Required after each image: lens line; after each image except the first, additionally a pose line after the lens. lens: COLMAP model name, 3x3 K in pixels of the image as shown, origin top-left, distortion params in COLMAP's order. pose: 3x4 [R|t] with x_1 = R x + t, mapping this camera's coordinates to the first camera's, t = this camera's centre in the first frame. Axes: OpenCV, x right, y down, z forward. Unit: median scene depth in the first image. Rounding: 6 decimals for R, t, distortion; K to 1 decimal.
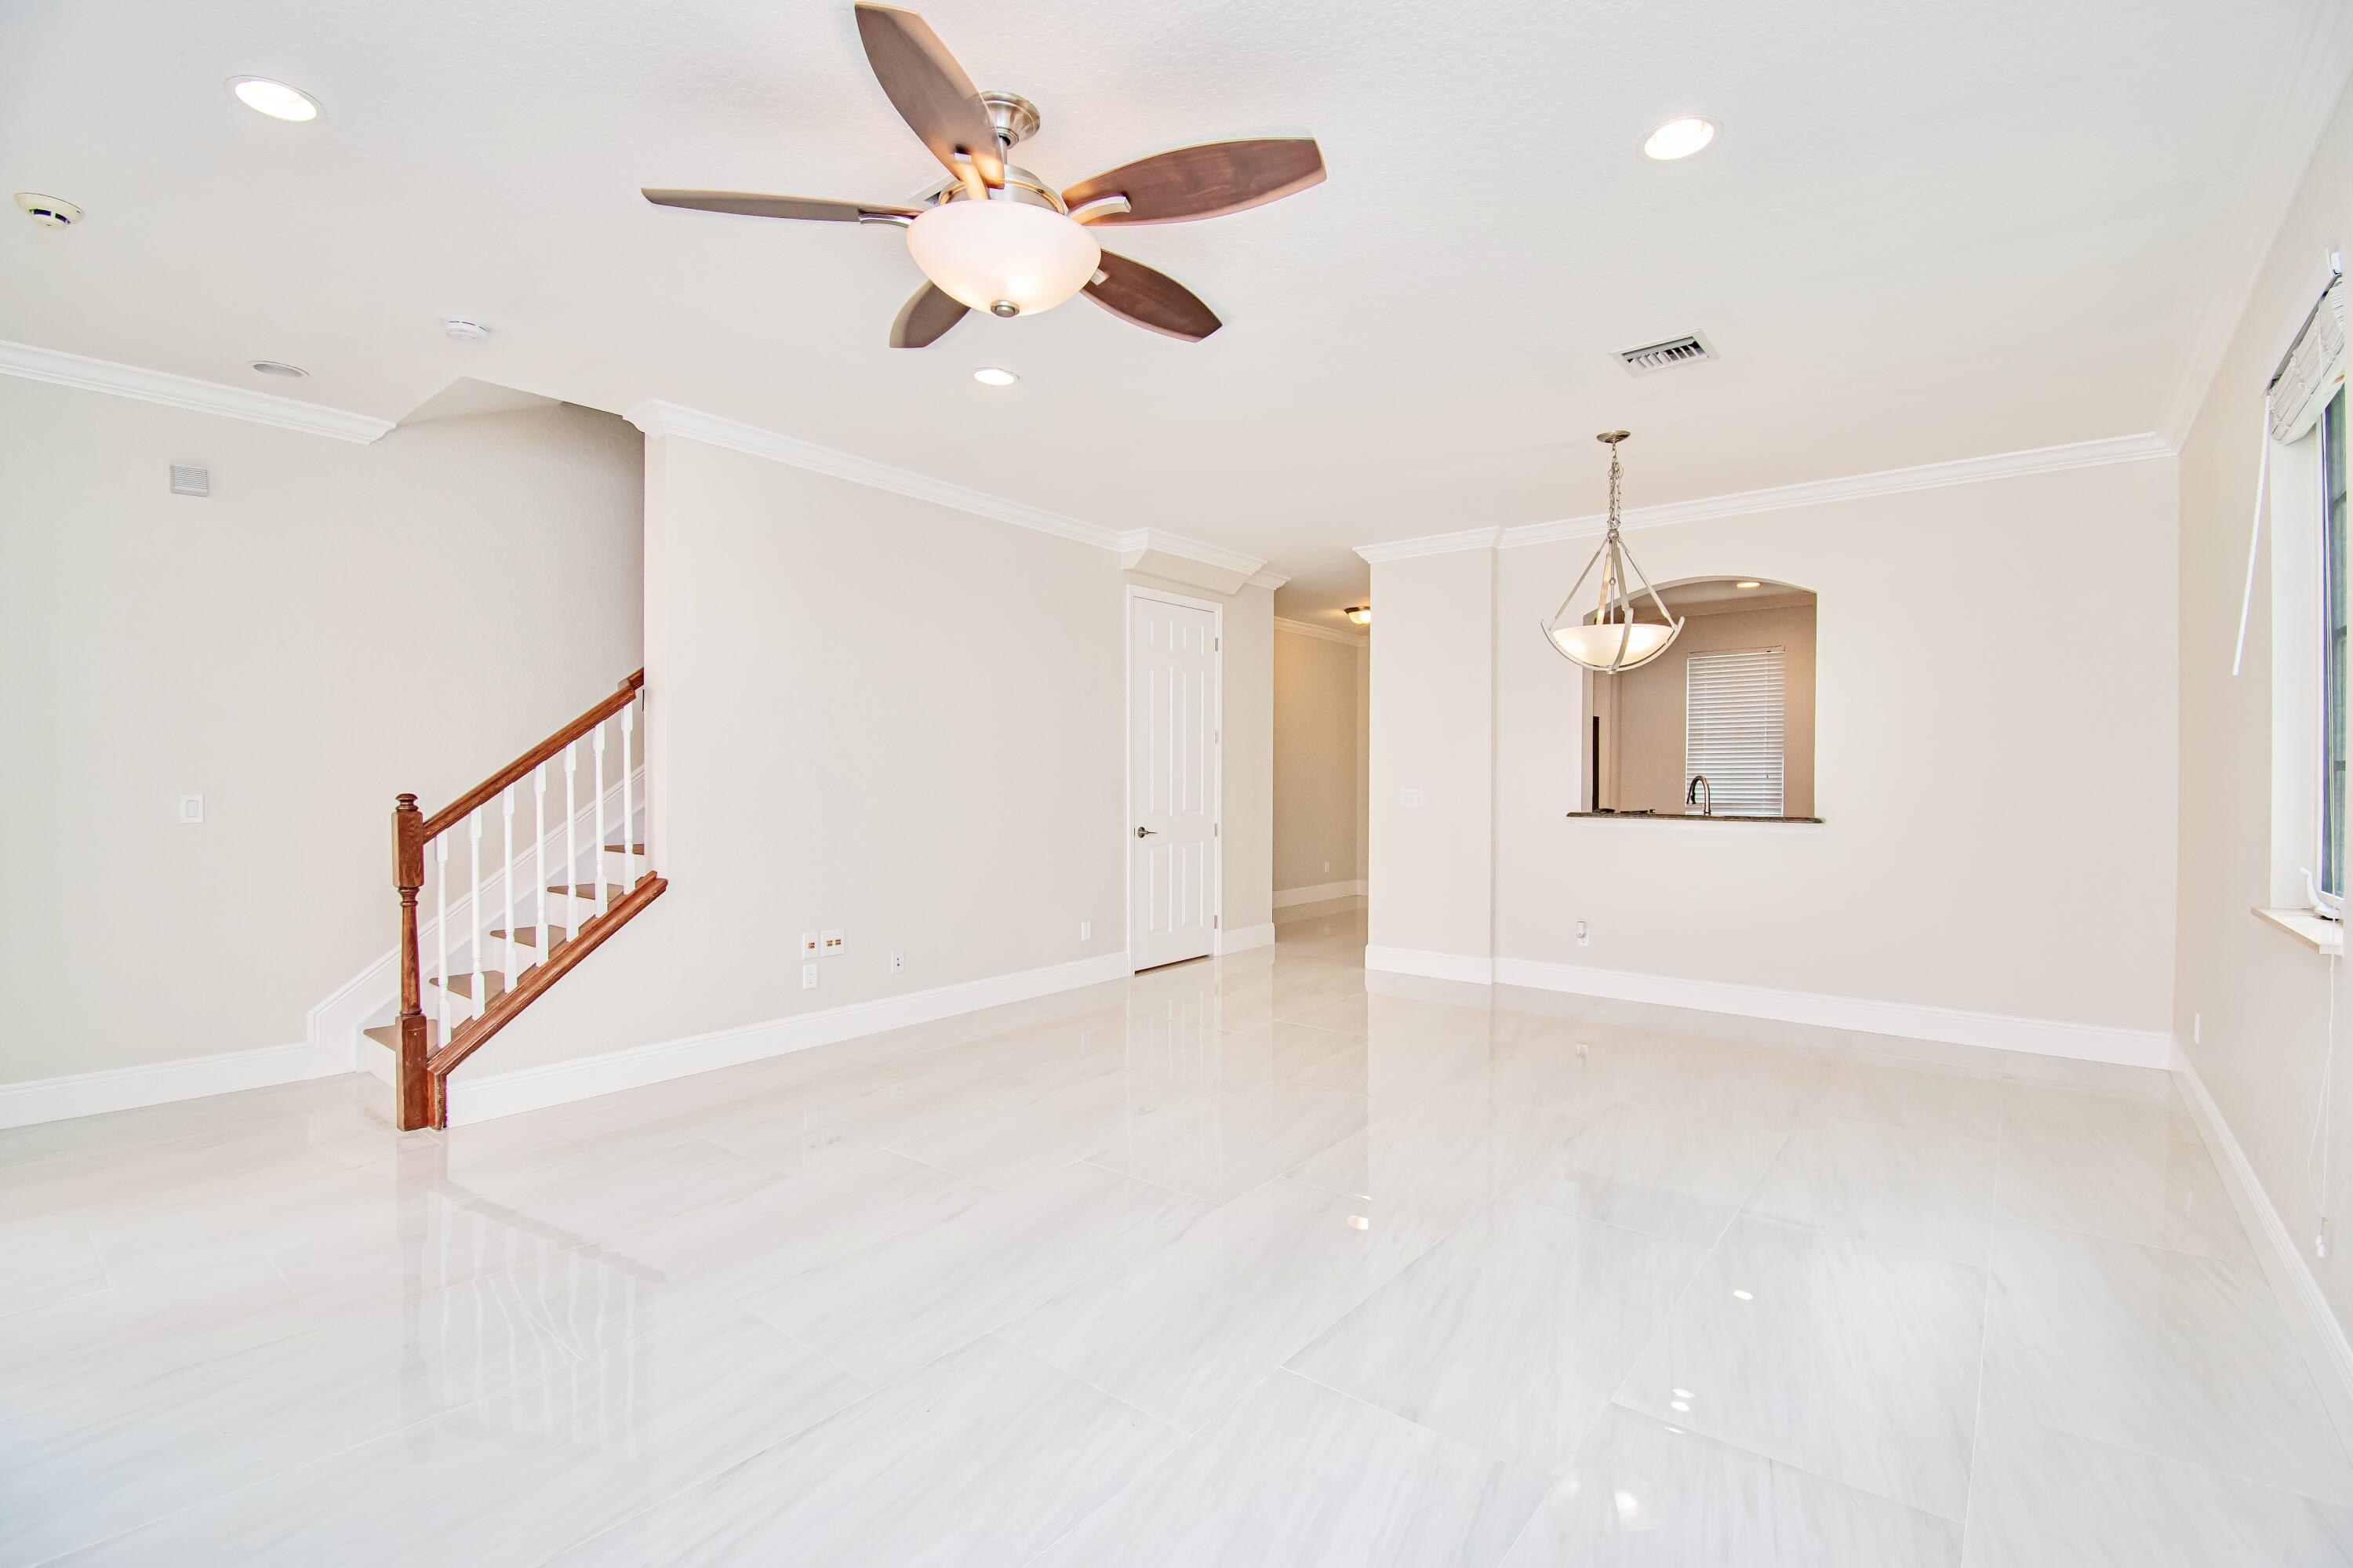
lens RADIAL K [[1021.1, 0, 1176.5], [0, 1021.1, 784.0], [0, 0, 1]] dist [-0.000225, 0.000078]
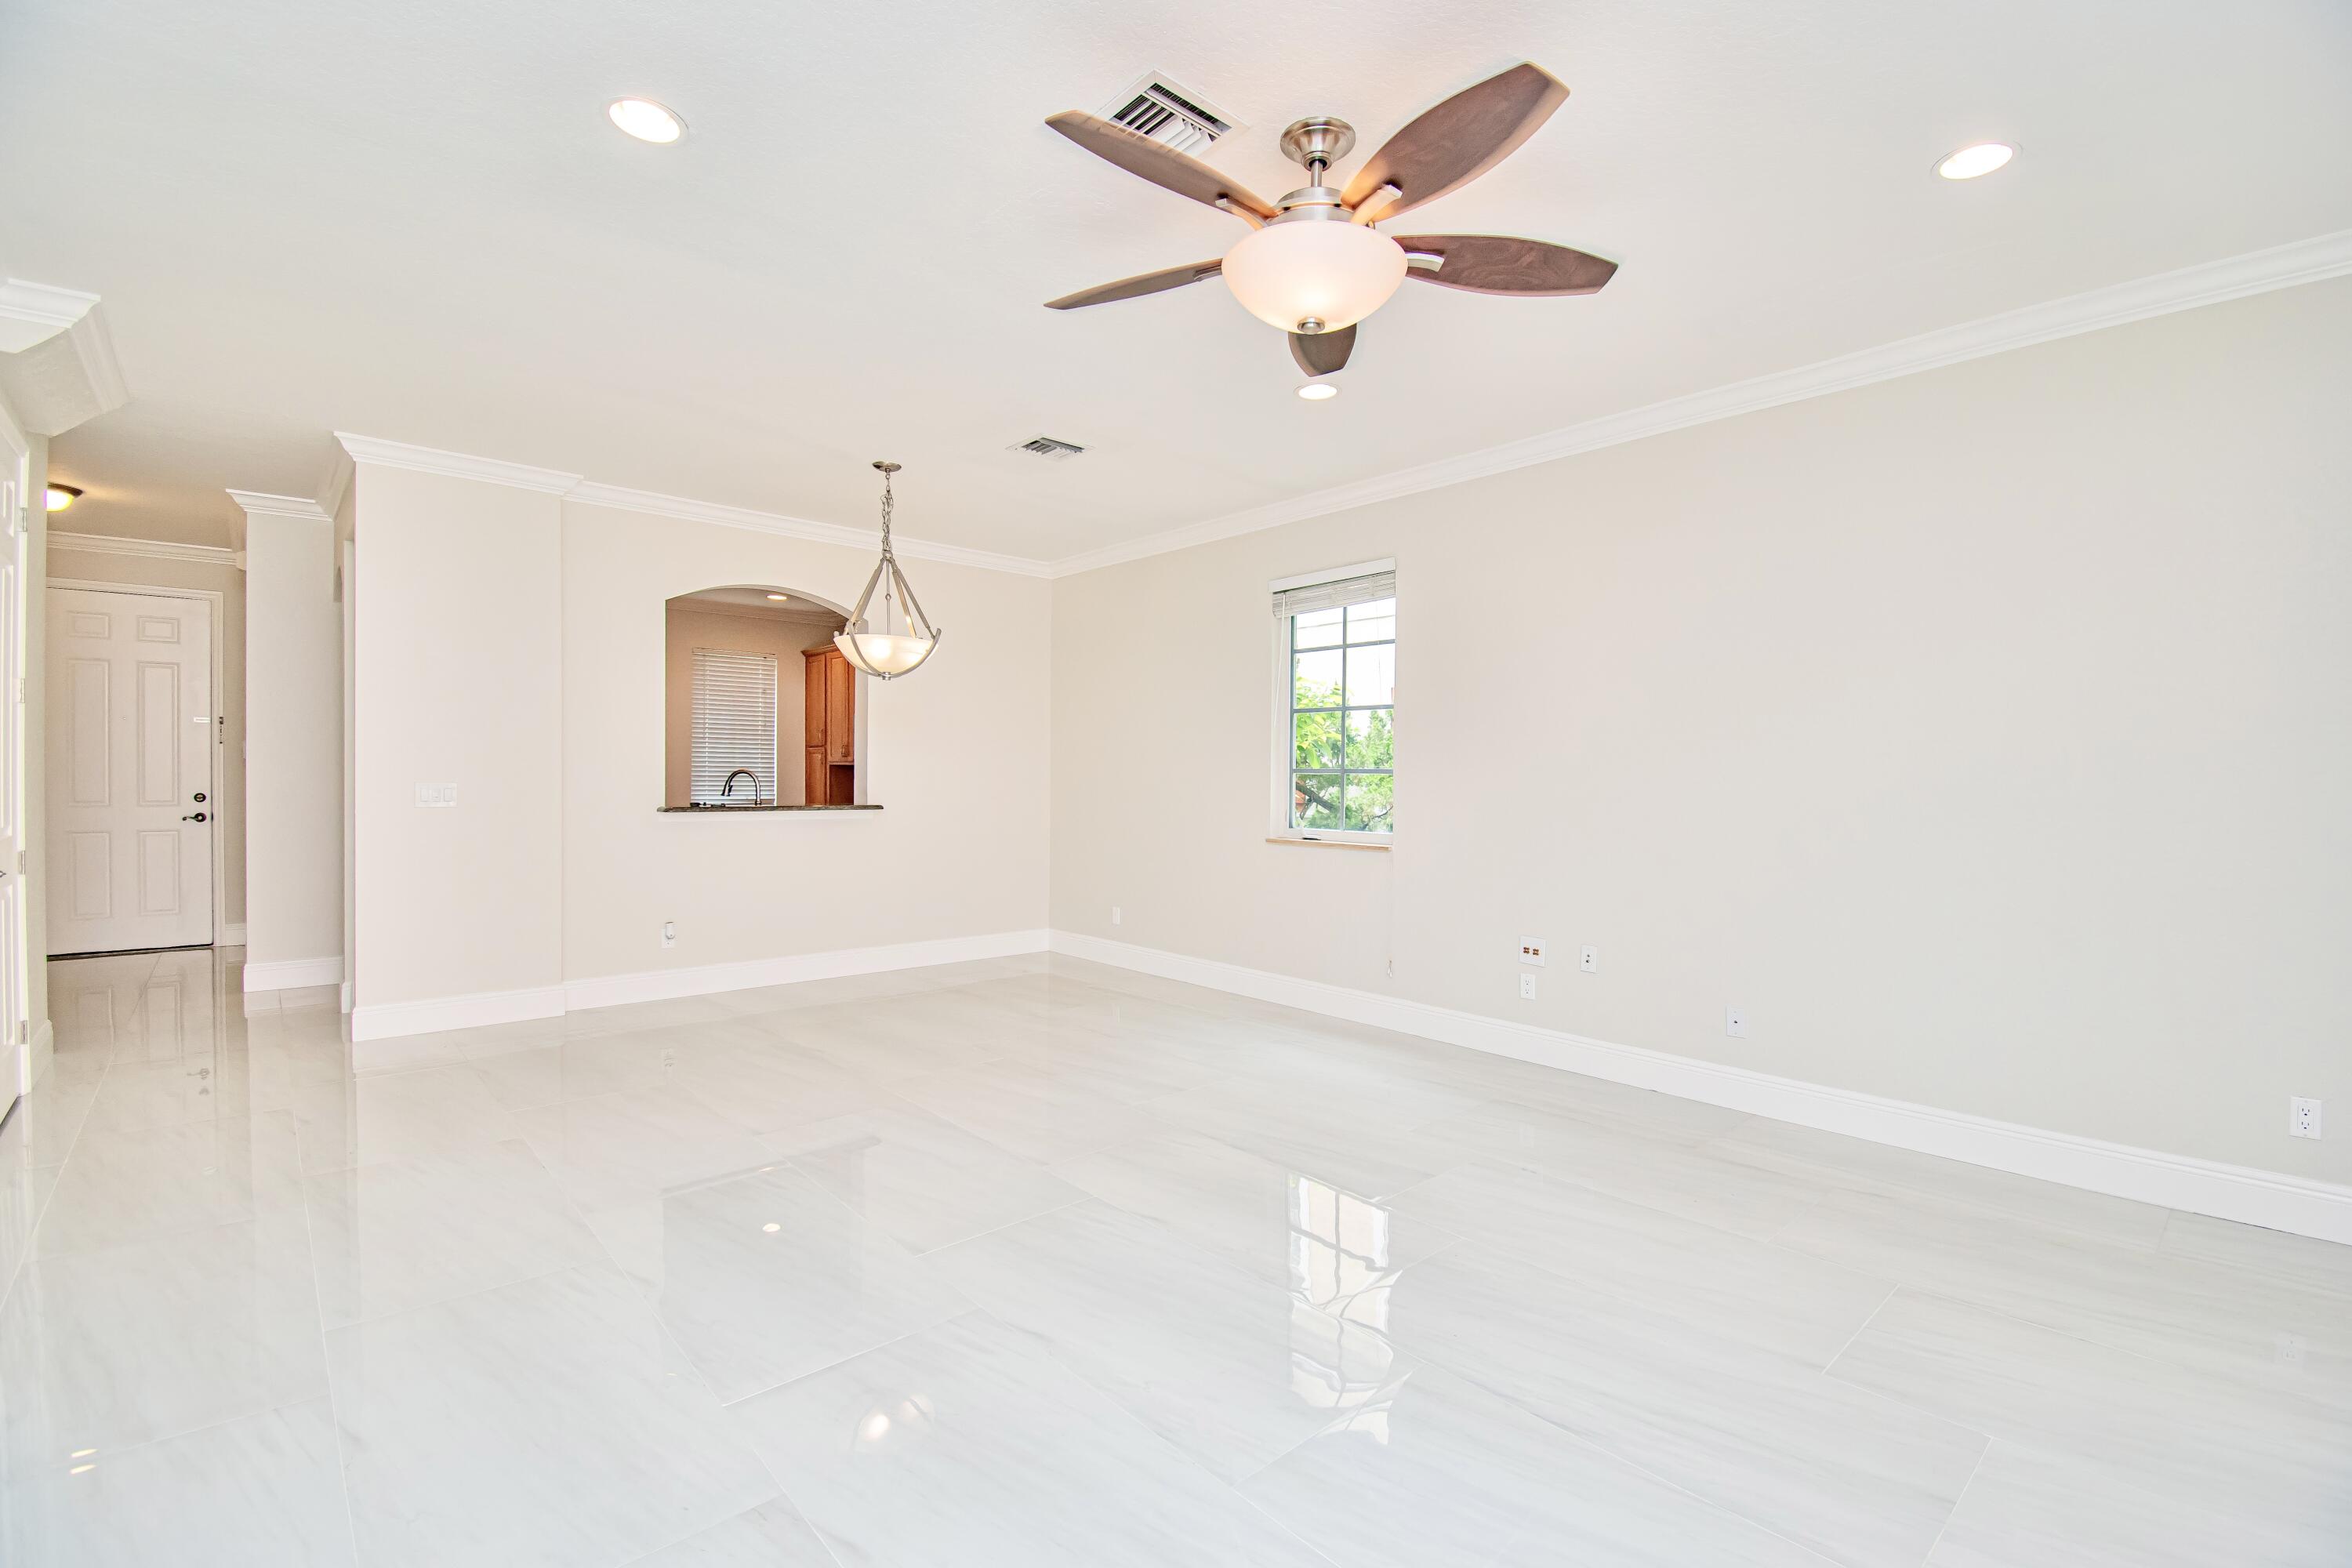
lens RADIAL K [[1046.0, 0, 1169.7], [0, 1046.0, 785.7], [0, 0, 1]] dist [0.037147, -0.029011]
pose [[0.173222, -0.012767, 0.984800, -0.496132], [-0.001389, 0.999912, 0.013207, -0.006119], [-0.984882, -0.003655, 0.173189, 0.379133]]
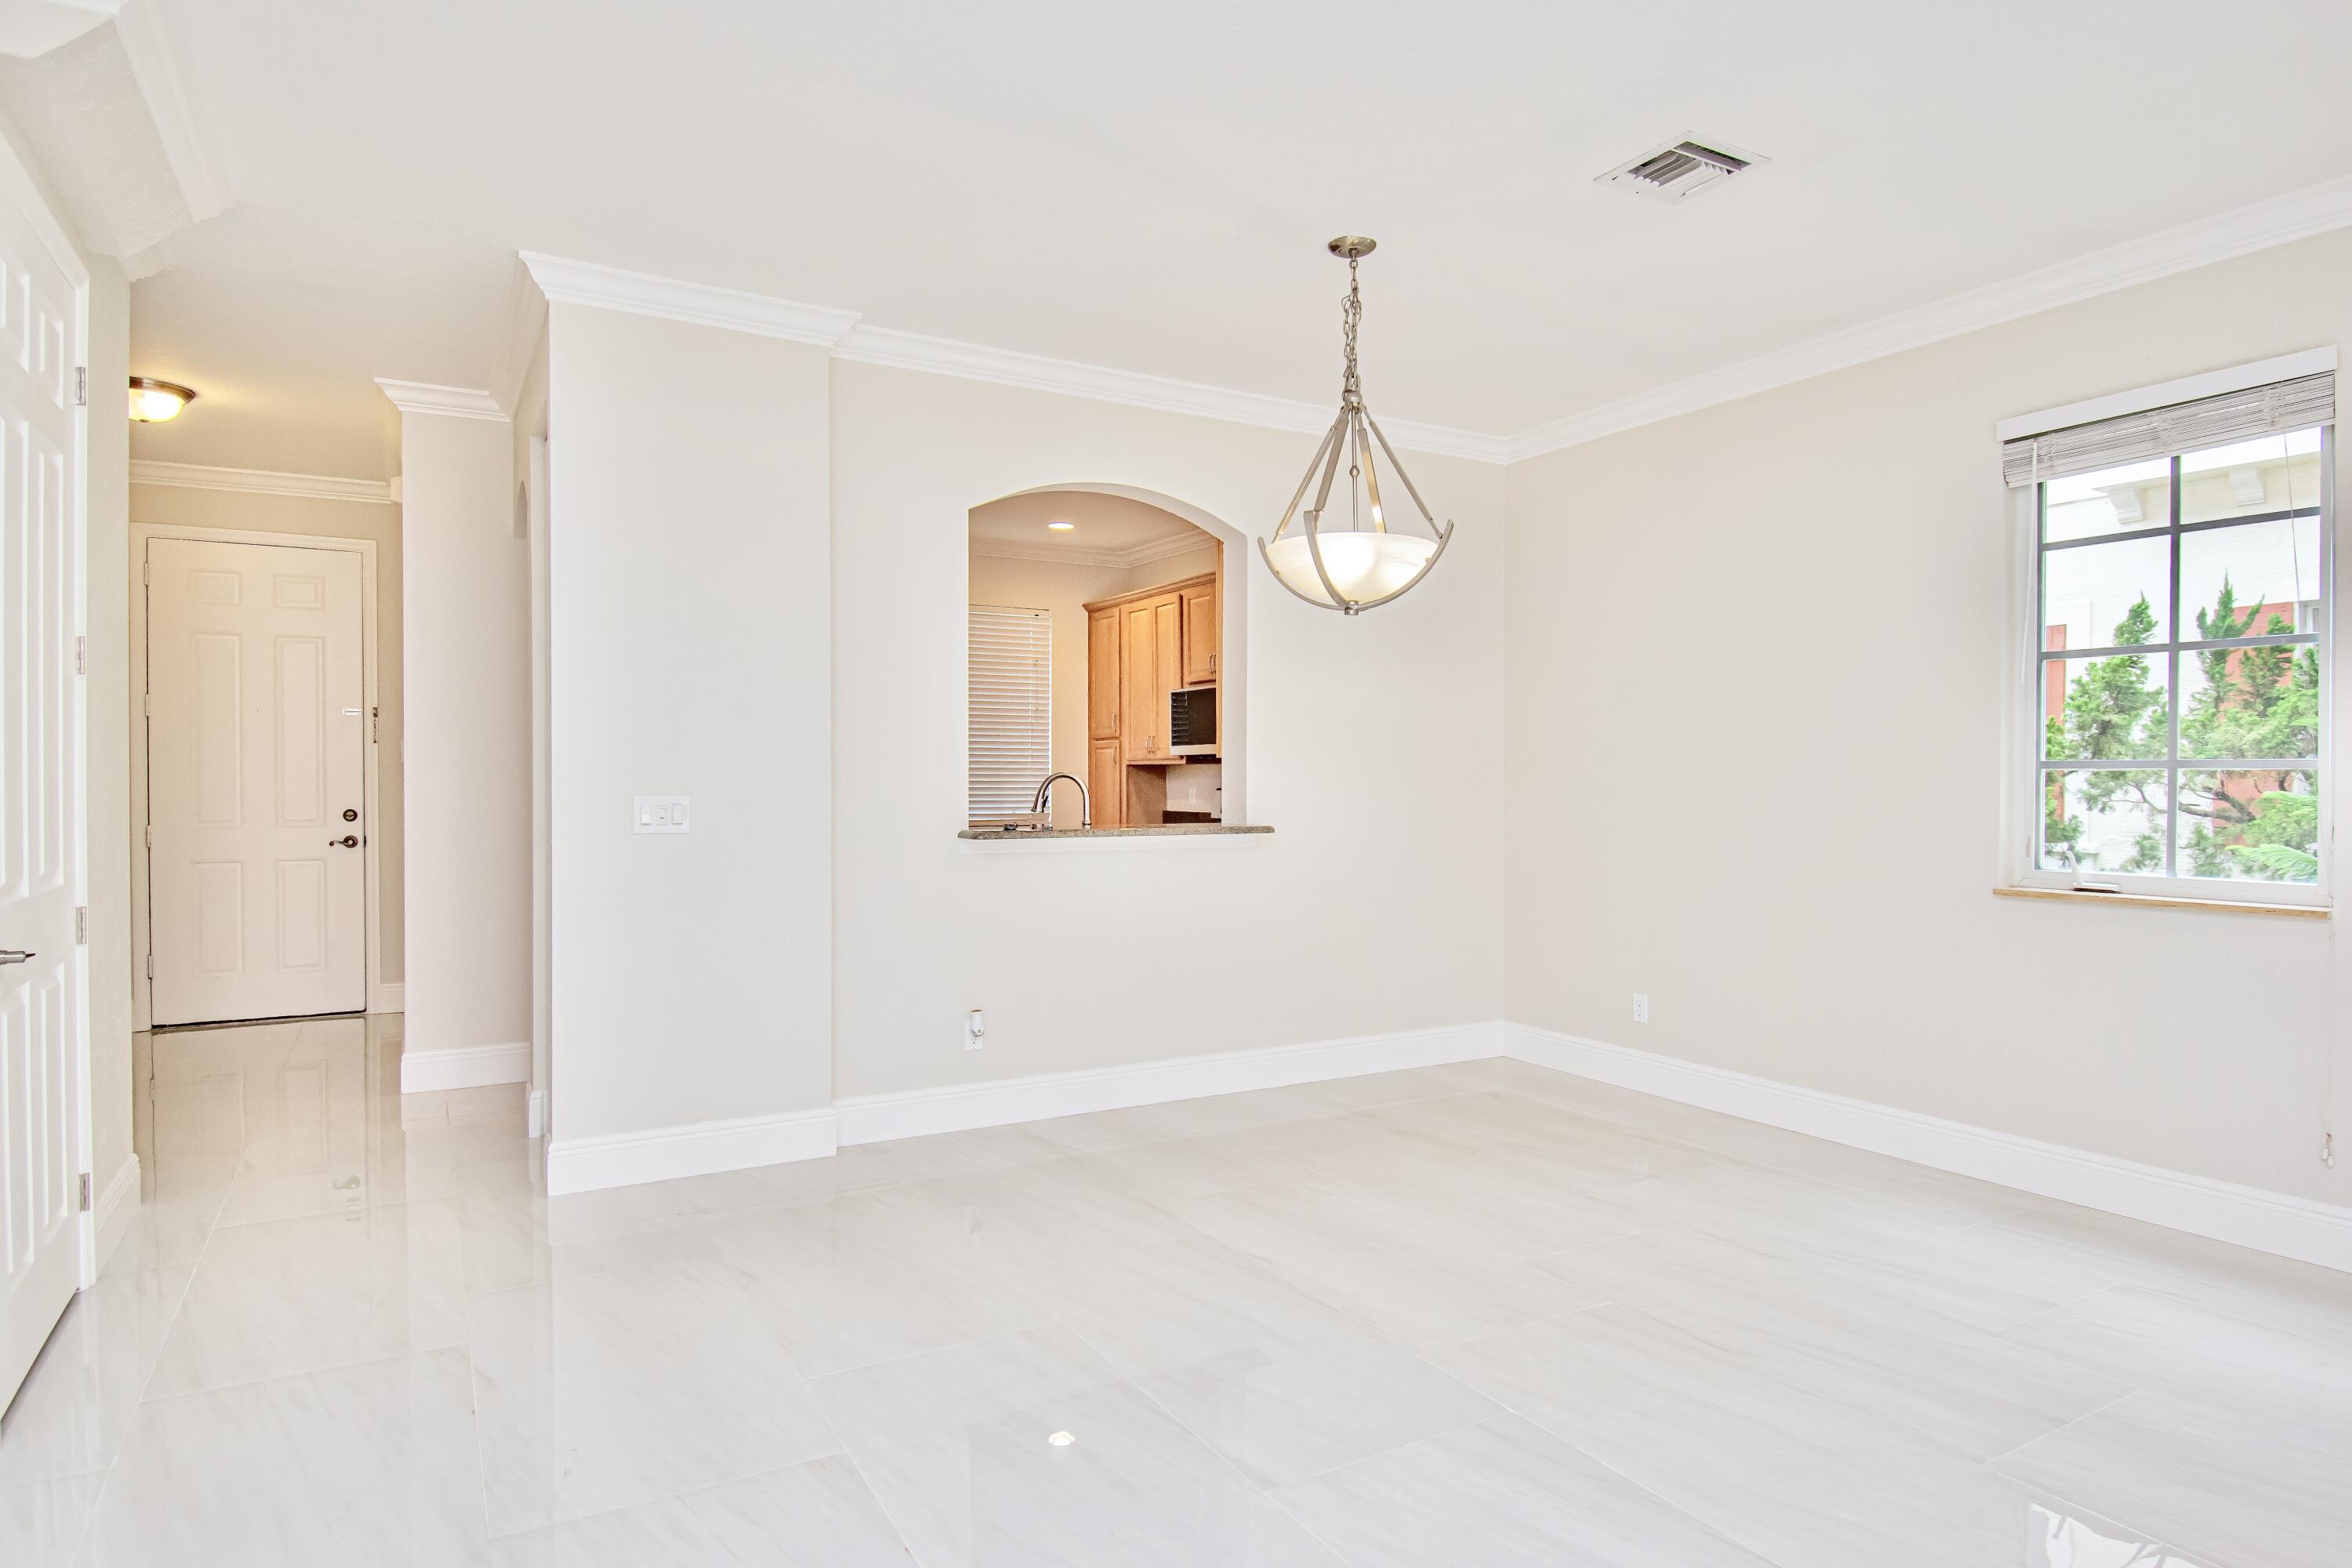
lens RADIAL K [[1336.5, 0, 1176.0], [0, 1336.5, 784.0], [0, 0, 1]] dist [0.040465, -0.030892]
pose [[0.365166, -0.009382, 0.930895, -0.310839], [0.006943, 0.999949, 0.007354, -0.005710], [-0.930916, 0.003778, 0.365213, 0.605622]]
